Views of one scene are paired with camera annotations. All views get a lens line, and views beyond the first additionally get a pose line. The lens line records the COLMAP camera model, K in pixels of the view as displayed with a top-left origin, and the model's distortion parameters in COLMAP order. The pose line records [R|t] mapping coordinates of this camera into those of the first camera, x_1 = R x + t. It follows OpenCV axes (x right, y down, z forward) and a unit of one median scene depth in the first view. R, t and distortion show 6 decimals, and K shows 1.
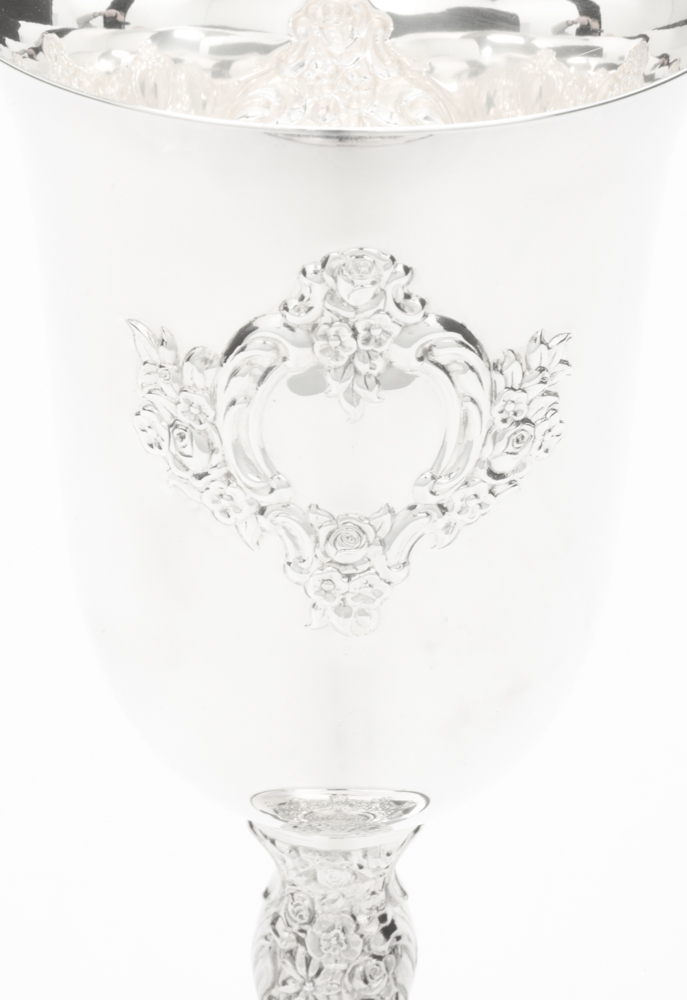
lens RADIAL K [[5891.0, 0, 343.5], [0, 5891.0, 500.0], [0, 0, 1]] dist [1.396460, -9.586859]
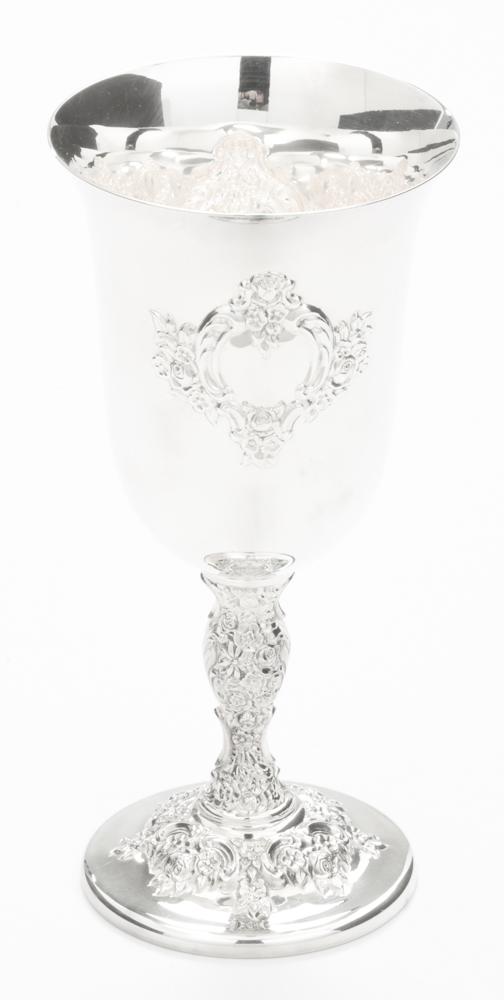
lens RADIAL K [[5803.5, 0, 250.2], [0, 5803.5, 520.8], [0, 0, 1]] dist [2.011939, -7.641516]
pose [[0.999068, -0.025776, 0.034627, -0.071690], [0.025570, 0.999653, 0.006376, 0.028371], [-0.034780, -0.005485, 0.999380, -0.949568]]
